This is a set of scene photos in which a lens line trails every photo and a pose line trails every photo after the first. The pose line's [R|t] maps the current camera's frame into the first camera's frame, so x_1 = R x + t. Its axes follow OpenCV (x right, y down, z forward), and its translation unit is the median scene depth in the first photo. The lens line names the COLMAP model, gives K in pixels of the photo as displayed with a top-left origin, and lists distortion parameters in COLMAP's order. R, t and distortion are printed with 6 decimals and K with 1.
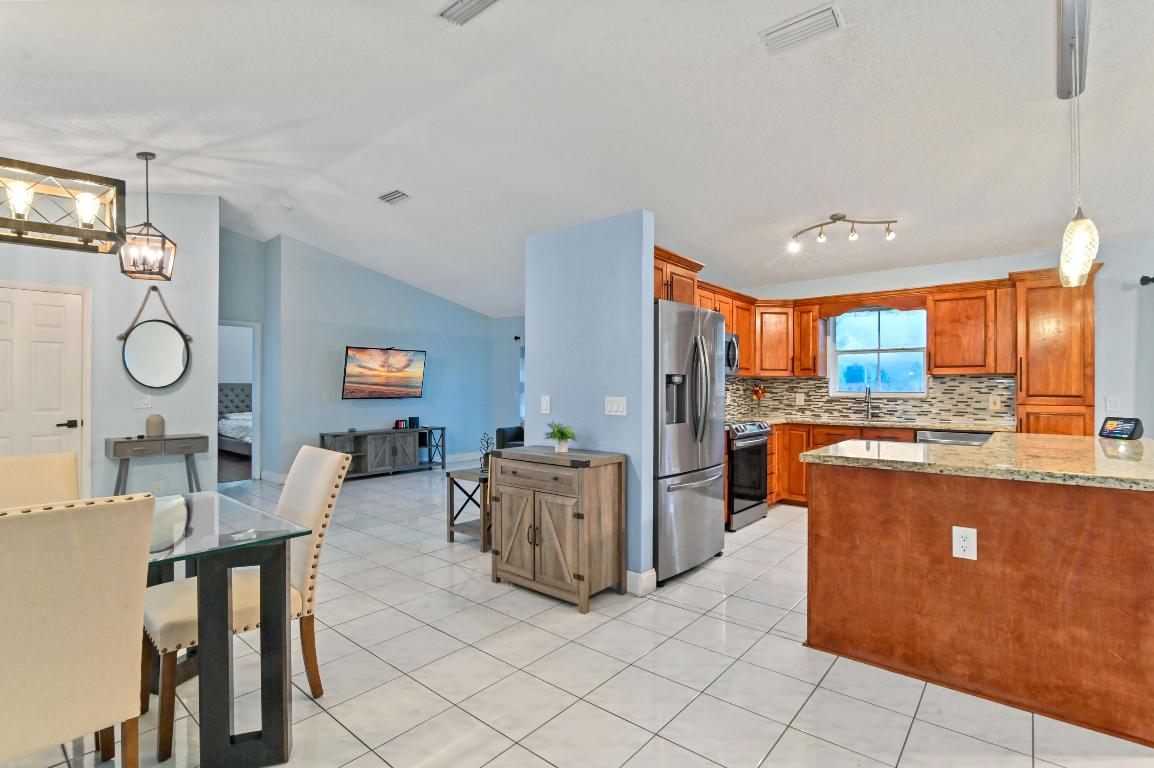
lens RADIAL K [[535.2, 0, 580.1], [0, 535.2, 385.6], [0, 0, 1]] dist [-0.019250, 0.000226]
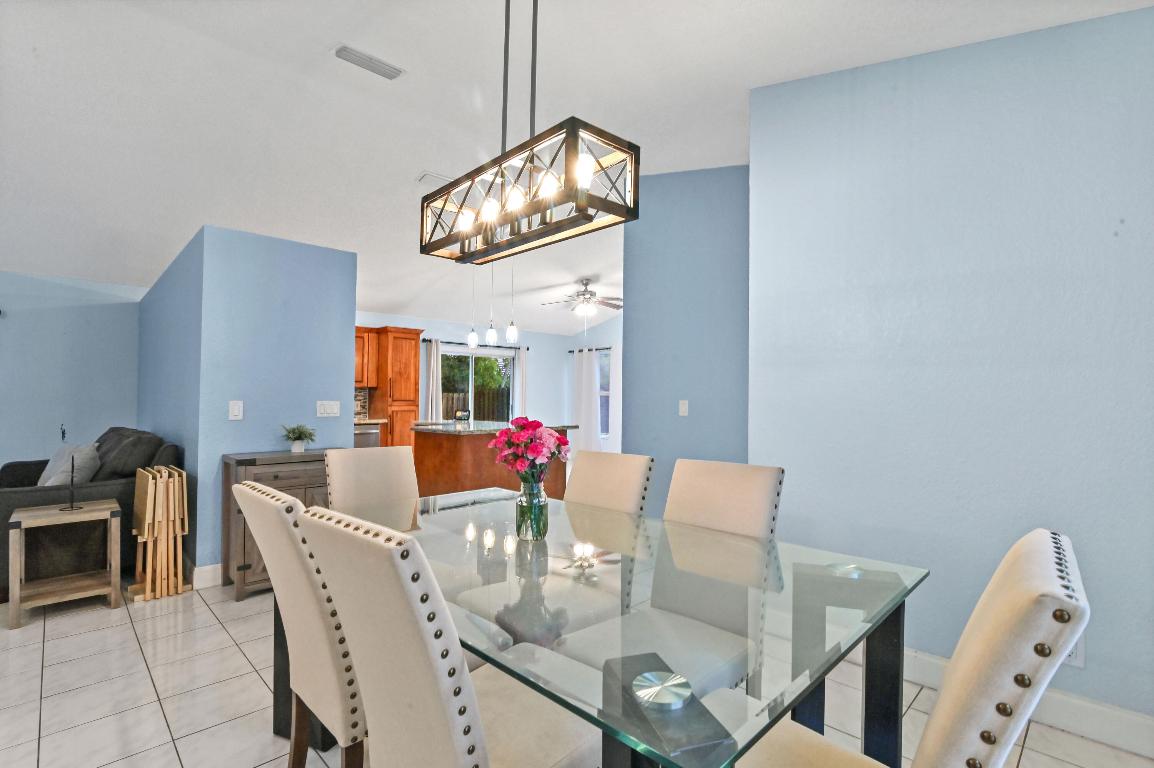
lens RADIAL K [[535.2, 0, 569.4], [0, 535.2, 384.4], [0, 0, 1]] dist [-0.019250, 0.000226]
pose [[0.103114, 0.024495, 0.994368, -0.799740], [-0.000703, 0.999698, -0.024554, 0.009414], [-0.994669, 0.001833, 0.103100, 0.257779]]
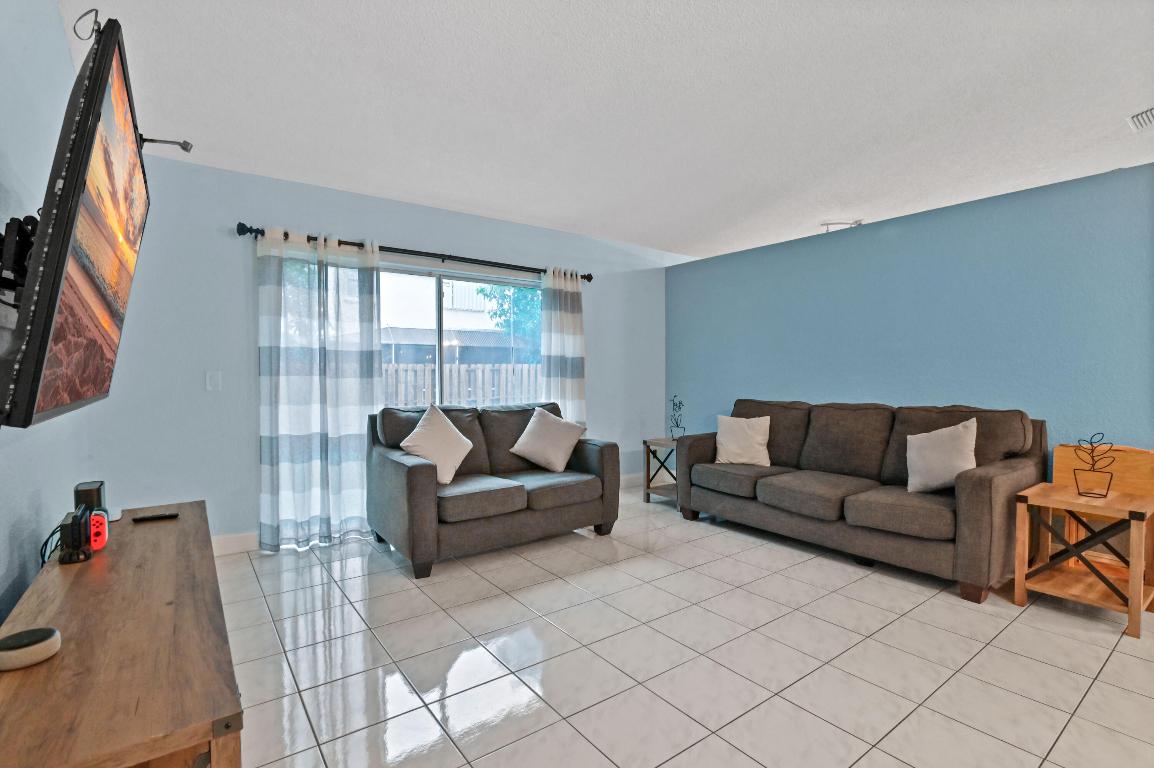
lens RADIAL K [[535.2, 0, 594.9], [0, 535.2, 378.2], [0, 0, 1]] dist [-0.019250, 0.000226]
pose [[0.222850, -0.014343, 0.974747, -0.877228], [-0.004070, 0.999869, 0.015643, 0.018293], [-0.974844, -0.007453, 0.222763, 1.392191]]
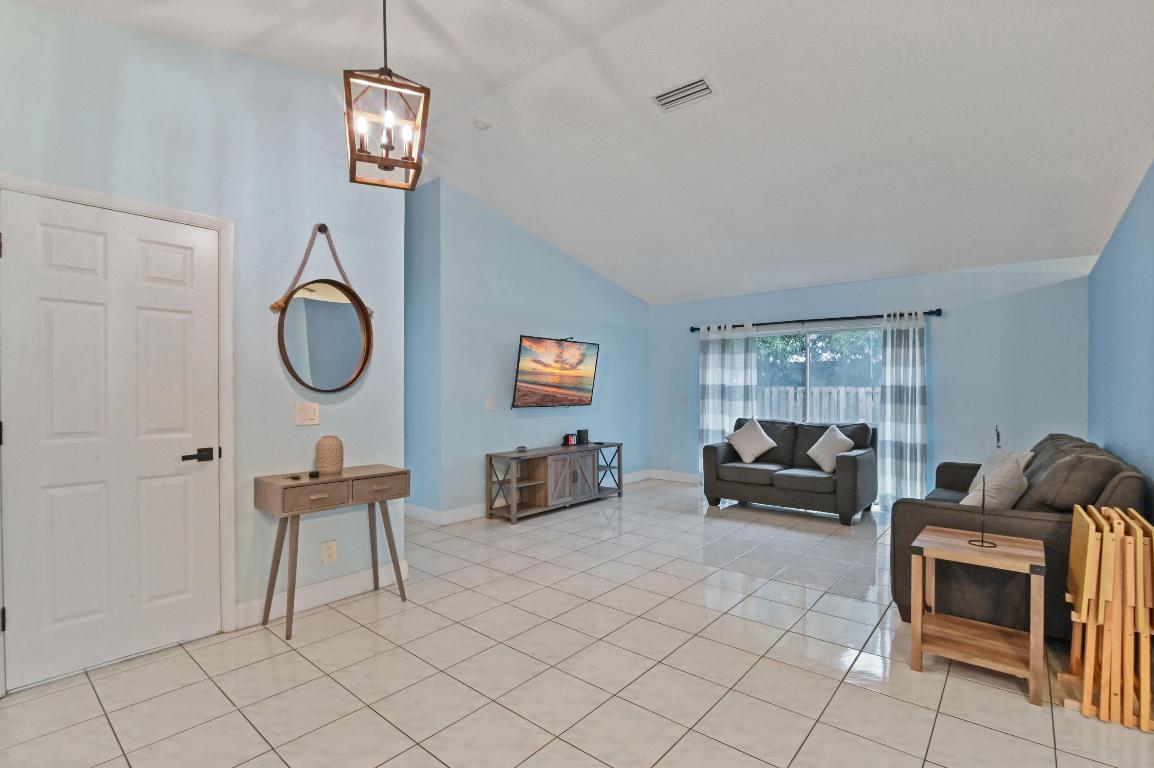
lens RADIAL K [[535.2, 0, 580.8], [0, 535.2, 391.8], [0, 0, 1]] dist [-0.019250, 0.000226]
pose [[0.999992, 0.003824, 0.001148, -0.585899], [-0.003830, 0.999976, 0.005759, 0.000091], [-0.001126, -0.005763, 0.999983, 0.444794]]
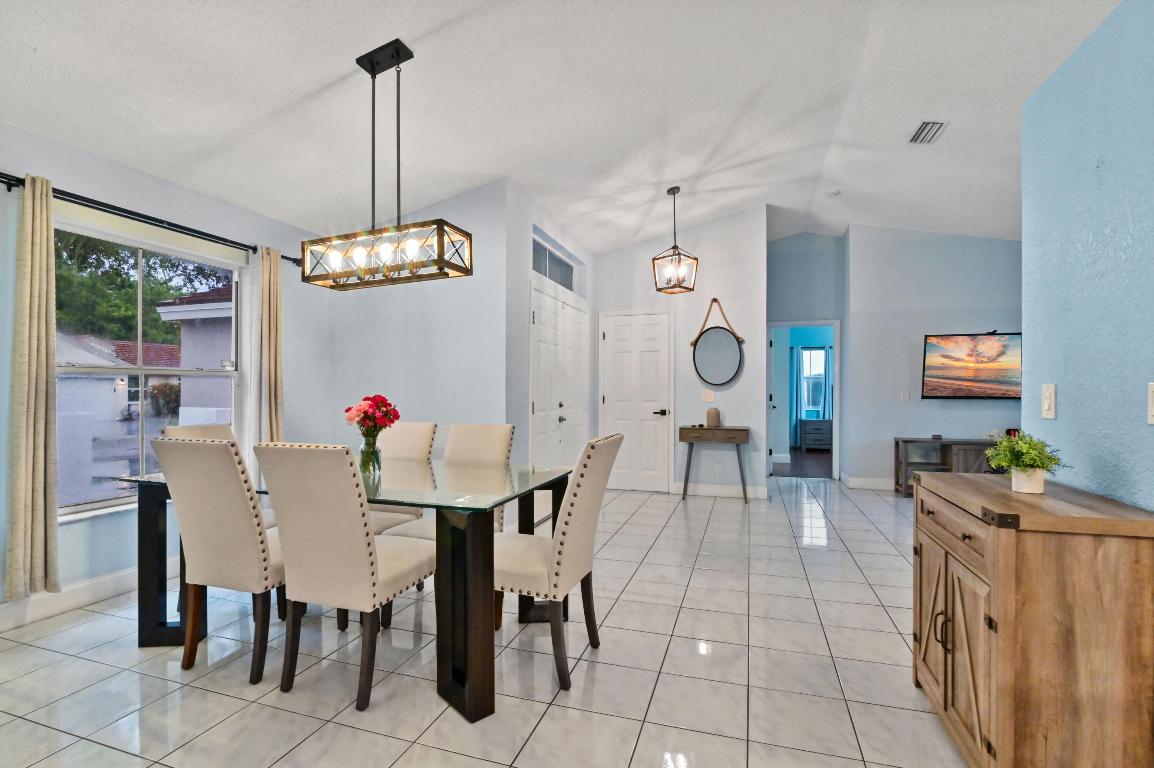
lens RADIAL K [[535.2, 0, 579.0], [0, 535.2, 385.9], [0, 0, 1]] dist [-0.019250, 0.000226]
pose [[0.375287, -0.010798, -0.926846, 0.204948], [0.004083, 0.999942, -0.009996, 0.019752], [0.926900, -0.000033, 0.375309, 0.315932]]
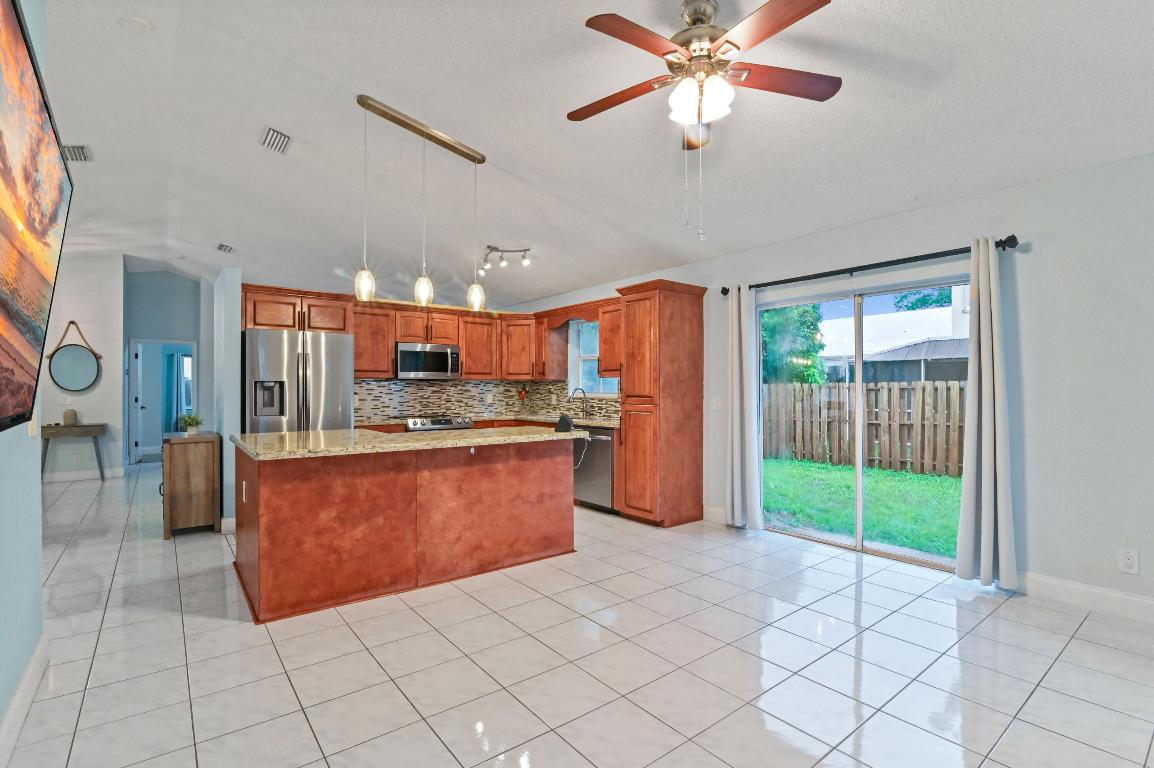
lens RADIAL K [[535.2, 0, 577.8], [0, 535.2, 387.7], [0, 0, 1]] dist [-0.019250, 0.000226]
pose [[0.978834, -0.003631, -0.204625, 0.979920], [0.004324, 0.999986, 0.002937, -0.003261], [0.204612, -0.003760, 0.978836, -0.153636]]
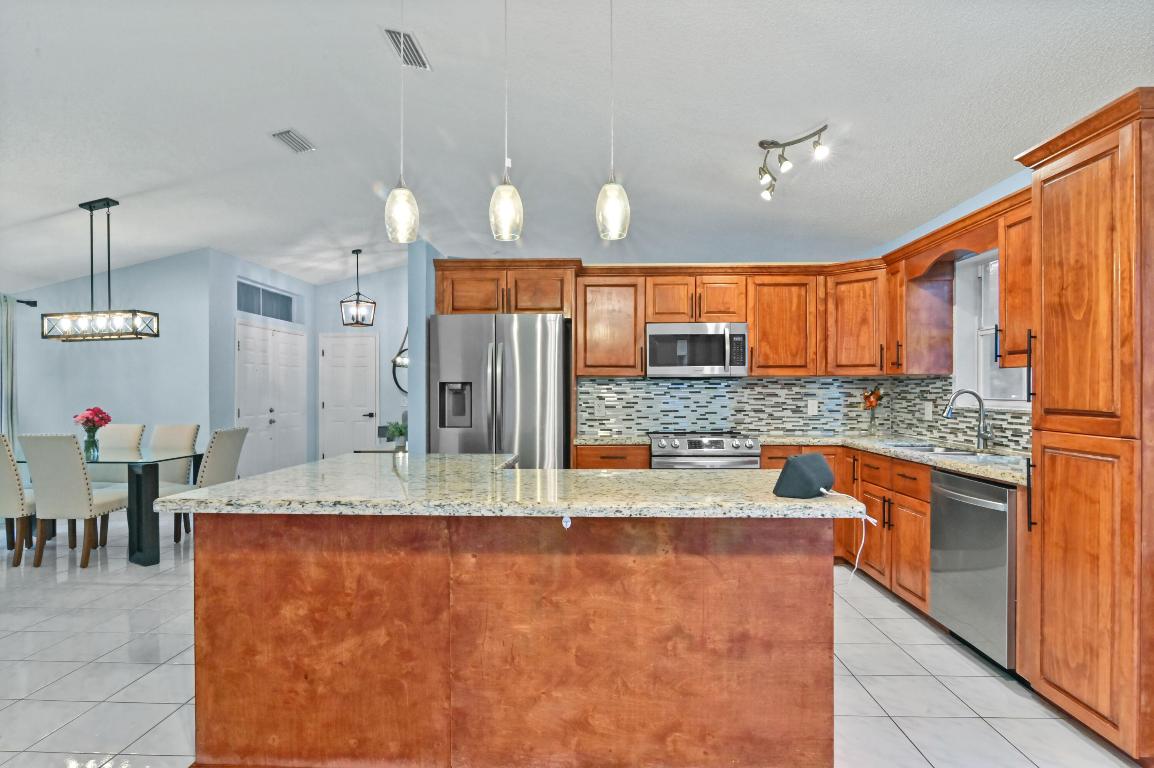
lens RADIAL K [[615.0, 0, 580.5], [0, 615.0, 389.4], [0, 0, 1]] dist [-0.013777, 0.000682]
pose [[0.615853, -0.004683, -0.787847, 1.017843], [0.007568, 0.999971, -0.000029, -0.003401], [0.787825, -0.005944, 0.615870, 0.342468]]
